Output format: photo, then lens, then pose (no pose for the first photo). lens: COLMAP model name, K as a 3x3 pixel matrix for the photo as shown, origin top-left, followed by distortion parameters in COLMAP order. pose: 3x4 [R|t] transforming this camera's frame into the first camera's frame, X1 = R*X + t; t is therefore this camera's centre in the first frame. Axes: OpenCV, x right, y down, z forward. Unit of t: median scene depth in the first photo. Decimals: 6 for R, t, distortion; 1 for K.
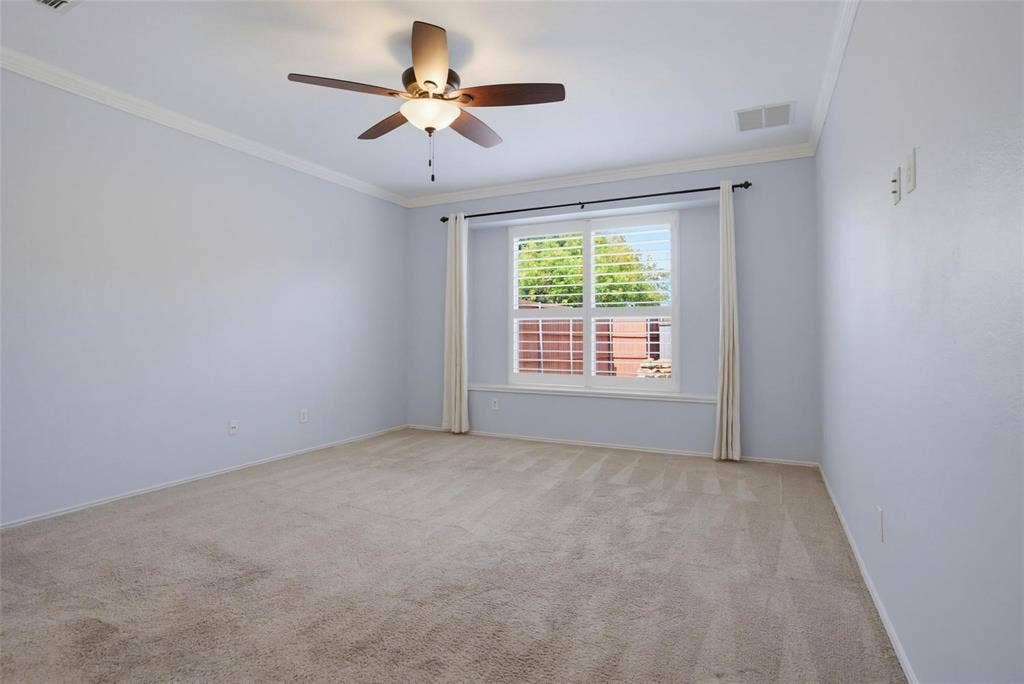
lens RADIAL K [[508.2, 0, 511.1], [0, 508.2, 332.2], [0, 0, 1]] dist [-0.087641, 0.048724]
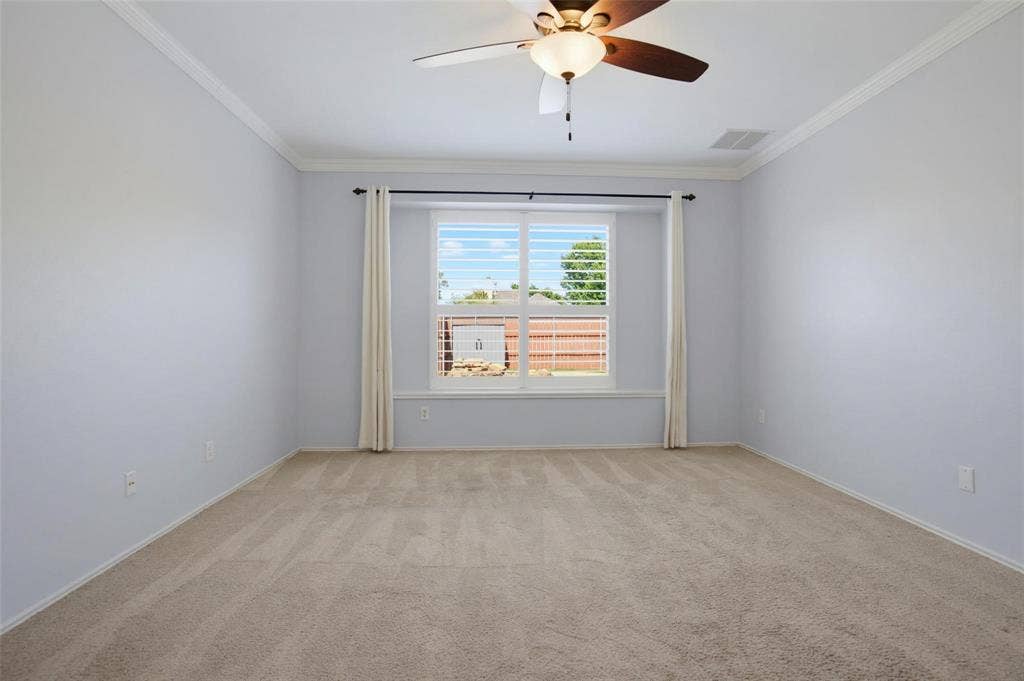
lens RADIAL K [[507.9, 0, 496.3], [0, 507.9, 343.6], [0, 0, 1]] dist [-0.086546, 0.027064]
pose [[0.869827, -0.008459, 0.493284, -0.441292], [-0.002852, 0.999750, 0.022173, 0.004528], [-0.493349, -0.020693, 0.869585, 0.240930]]
